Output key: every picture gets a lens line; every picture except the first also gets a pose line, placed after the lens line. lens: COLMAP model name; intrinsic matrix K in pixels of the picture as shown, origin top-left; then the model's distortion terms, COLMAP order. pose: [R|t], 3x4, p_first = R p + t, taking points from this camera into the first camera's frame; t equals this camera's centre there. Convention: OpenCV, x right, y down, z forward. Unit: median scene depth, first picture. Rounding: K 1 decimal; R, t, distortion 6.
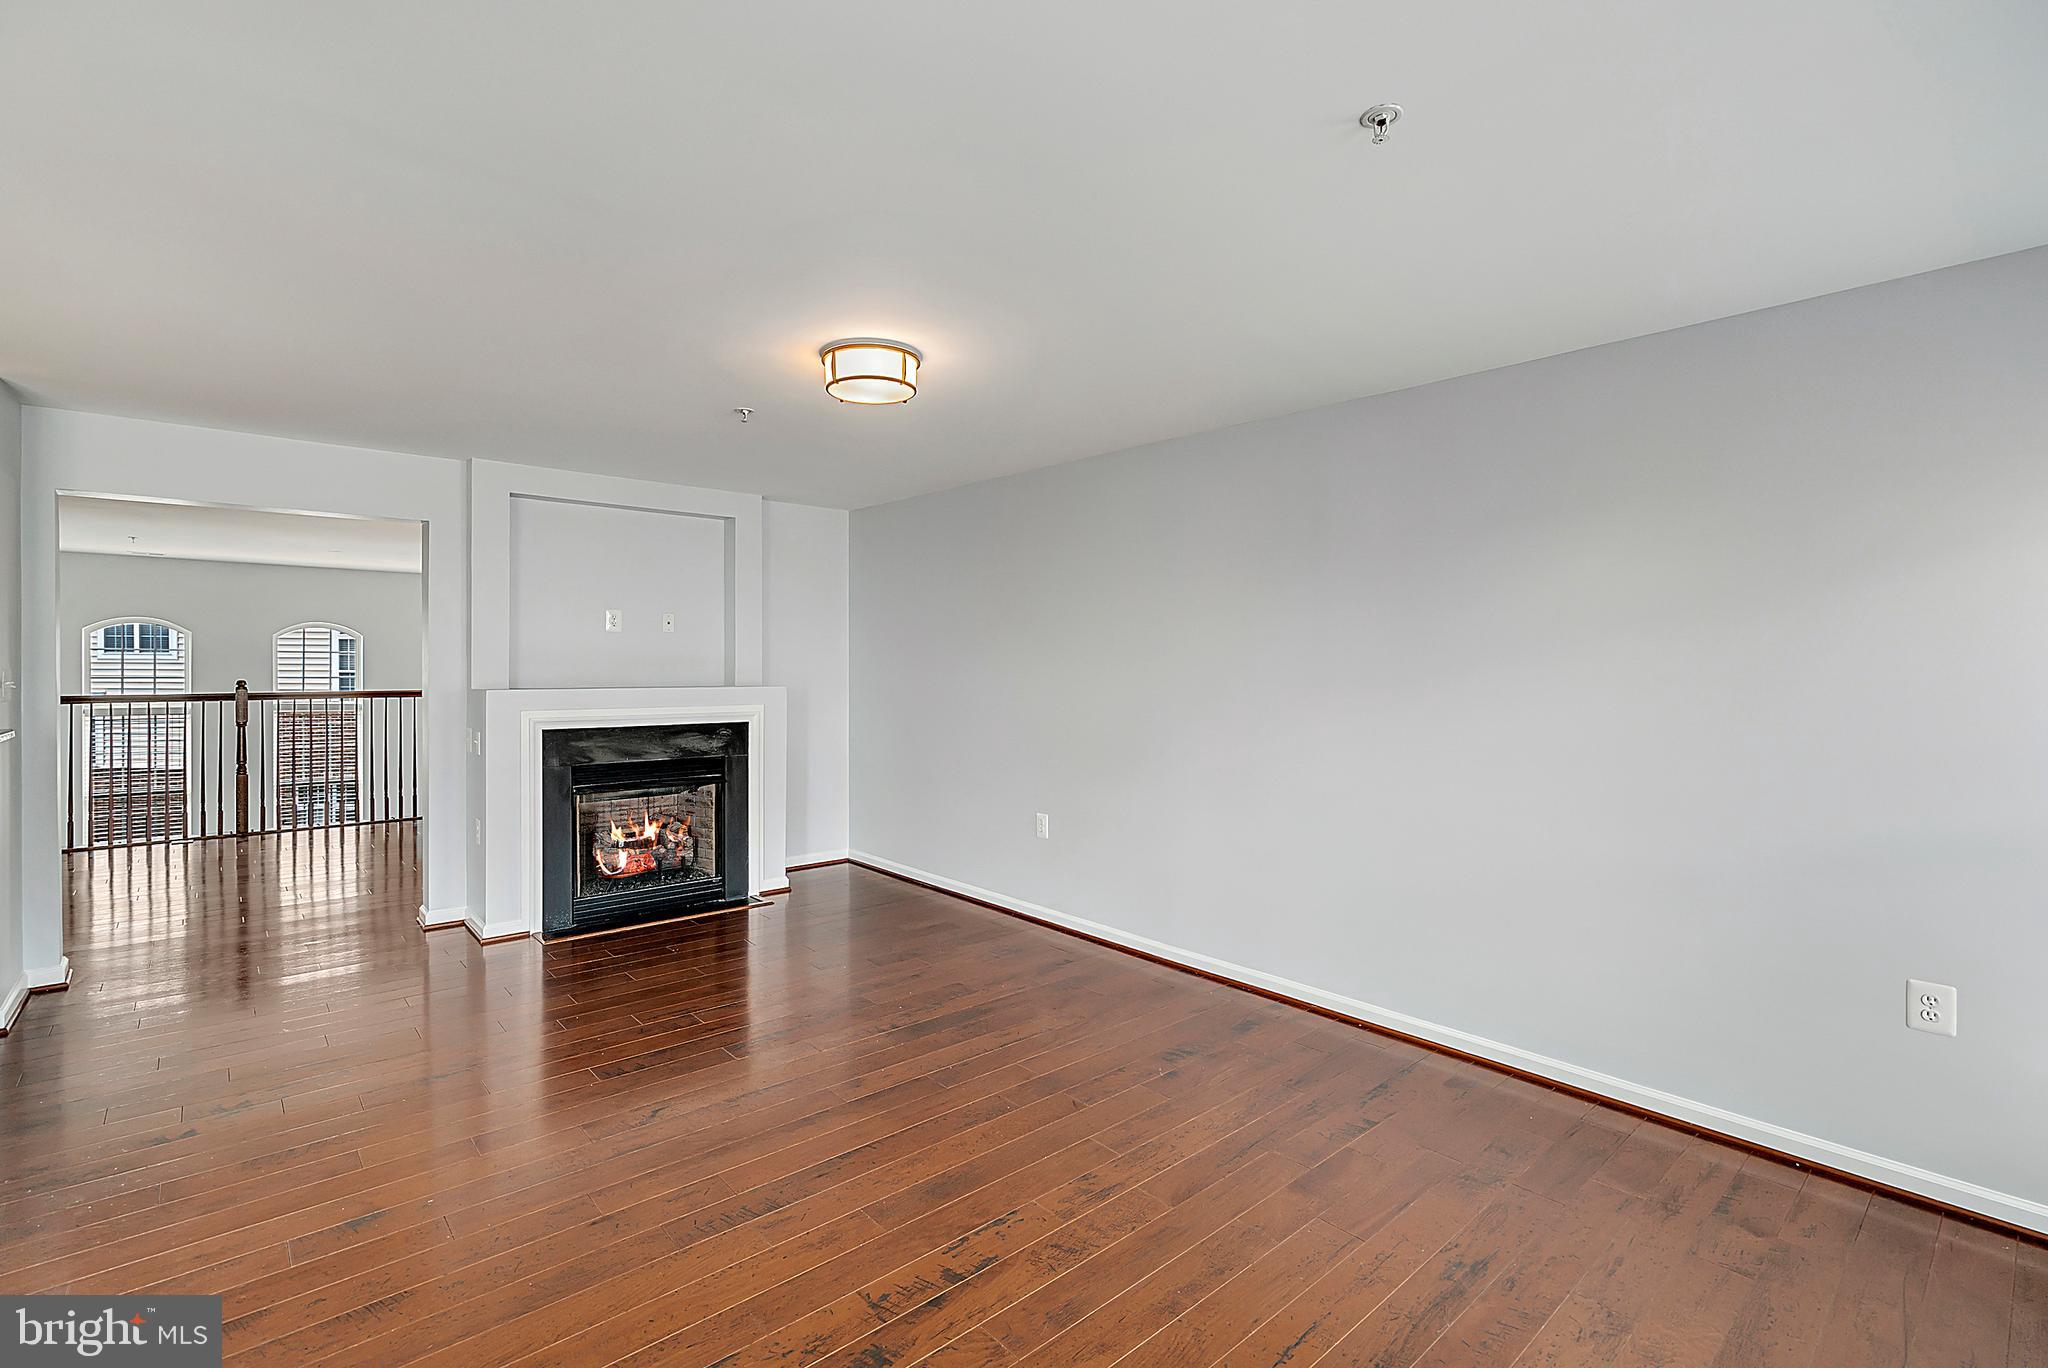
lens RADIAL K [[940.8, 0, 1014.0], [0, 940.8, 668.4], [0, 0, 1]] dist [-0.004078, 0.000145]
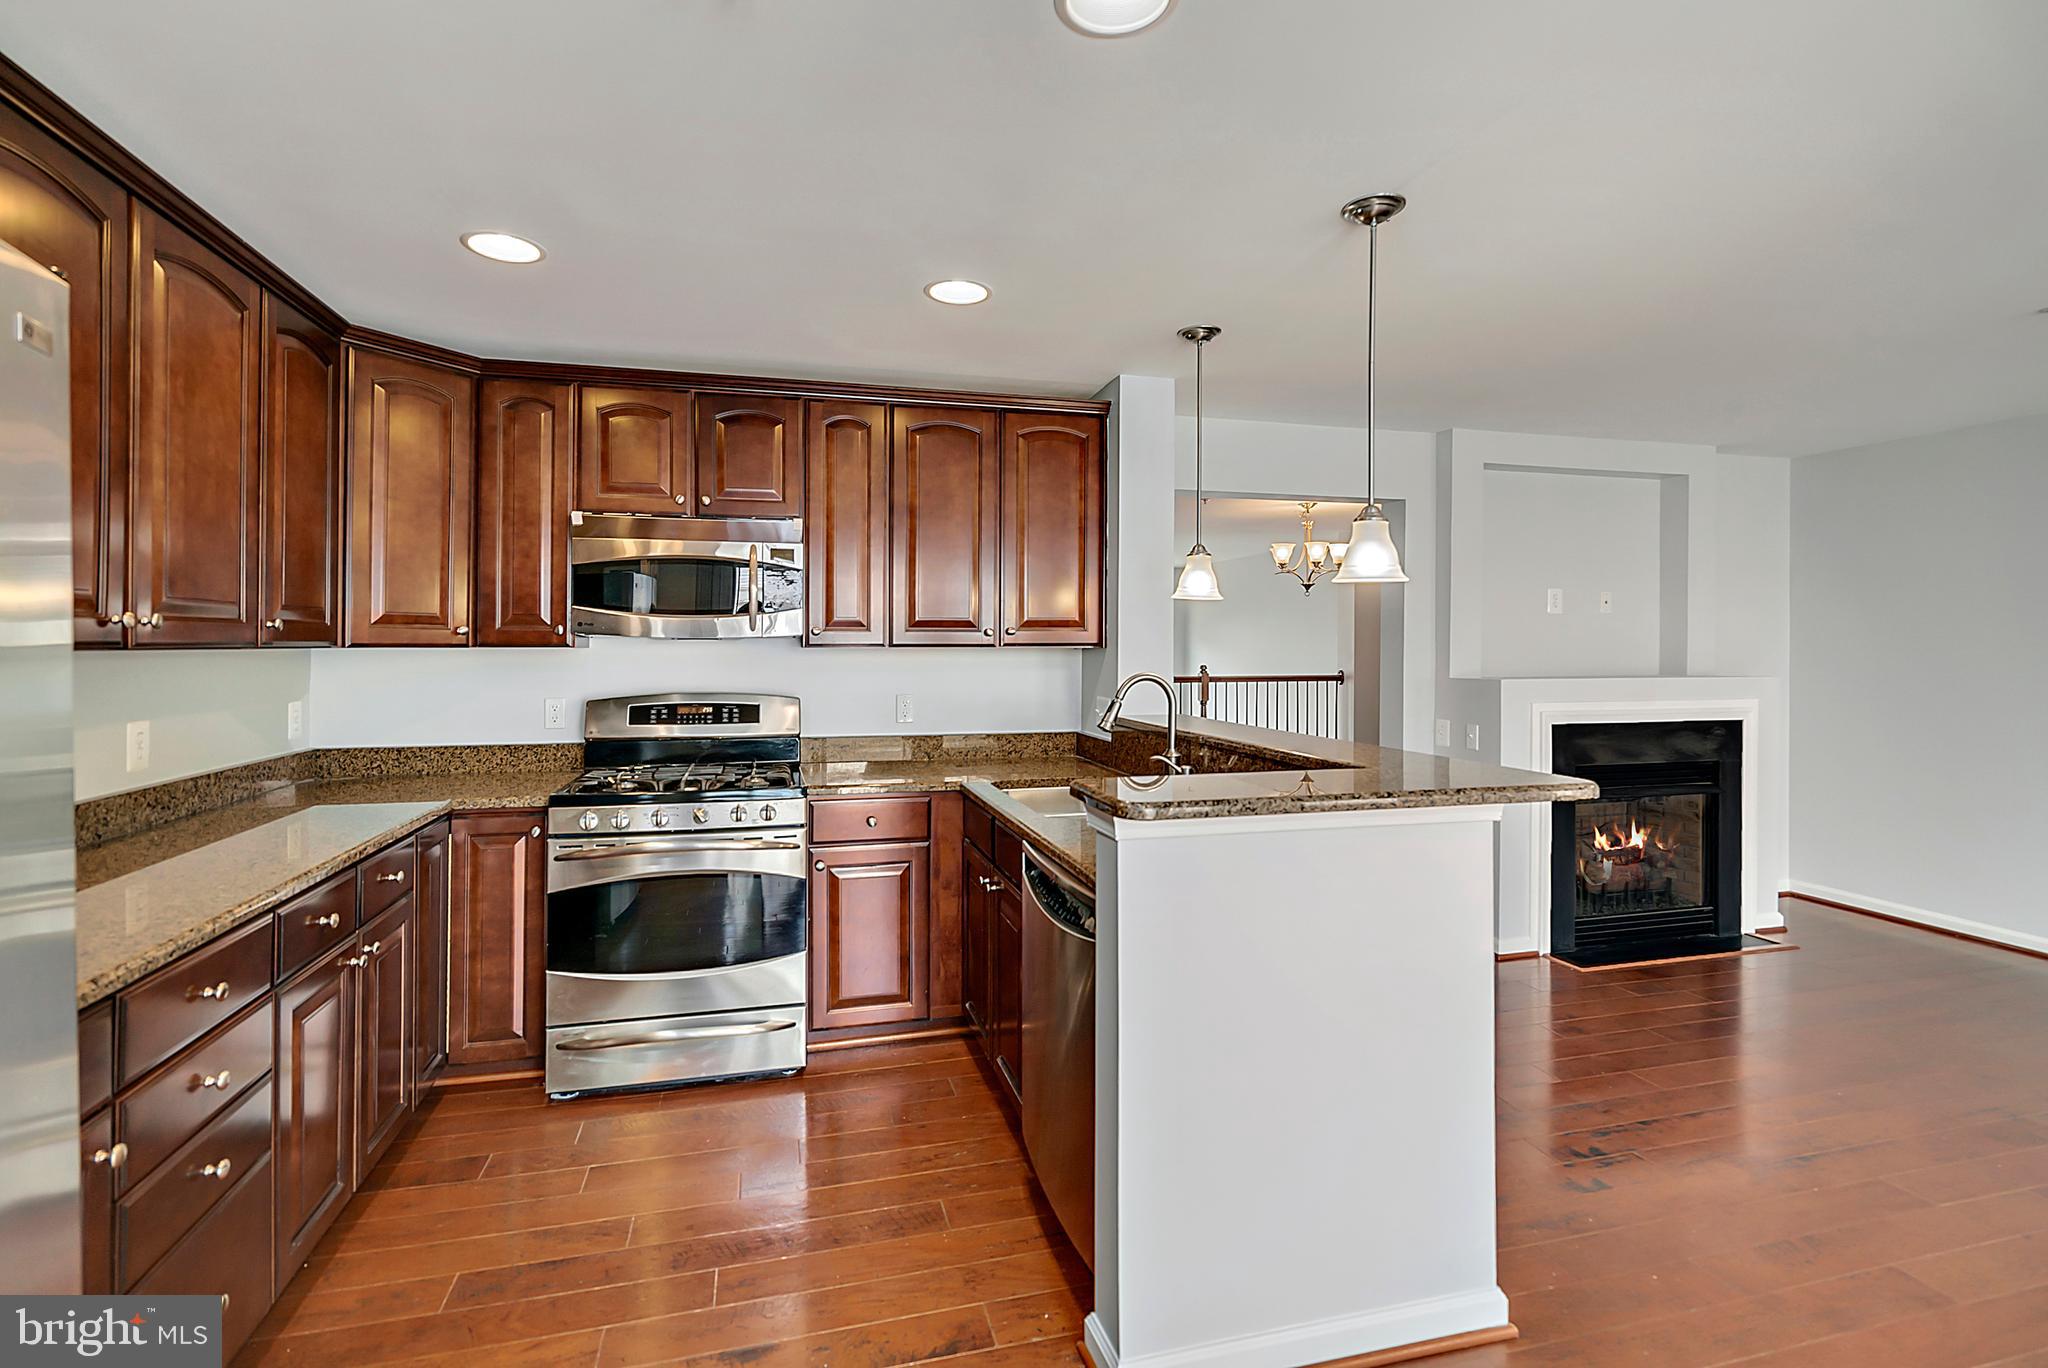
lens RADIAL K [[934.7, 0, 1005.8], [0, 934.7, 641.1], [0, 0, 1]] dist [-0.002233, 0.000356]
pose [[0.887995, -0.011619, -0.459706, -0.490508], [0.004725, 0.999859, -0.016143, -0.001739], [0.459828, 0.012163, 0.887925, -0.017407]]
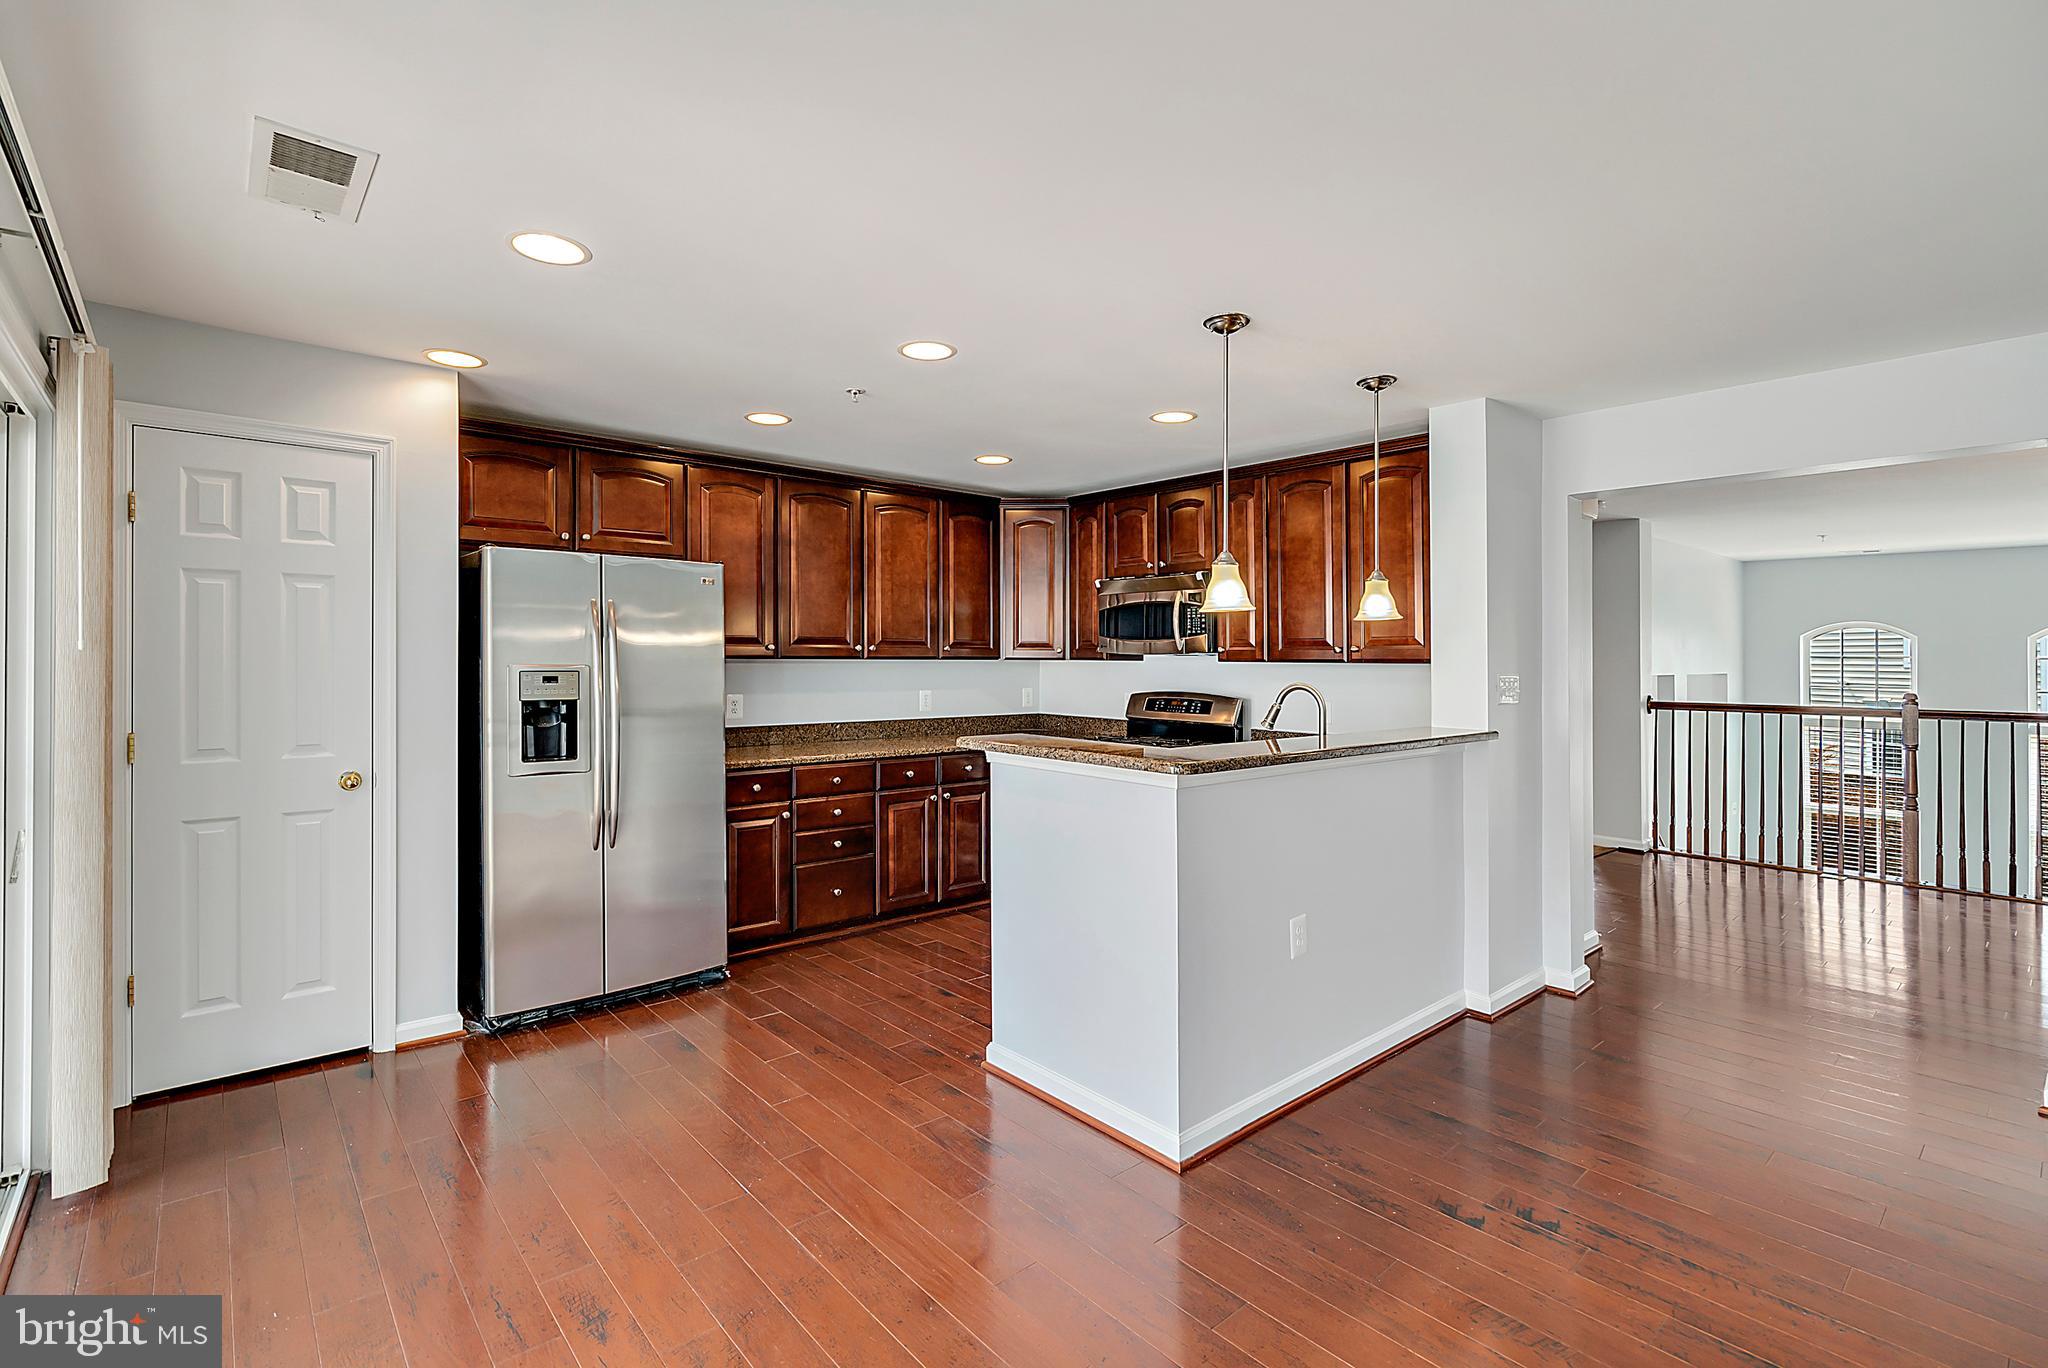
lens RADIAL K [[949.6, 0, 1010.5], [0, 949.6, 658.7], [0, 0, 1]] dist [-0.002214, 0.000036]
pose [[-0.019418, -0.009739, -0.999764, 0.002001], [-0.013162, 0.999868, -0.009484, 0.000819], [0.999725, 0.012974, -0.019544, 0.305818]]
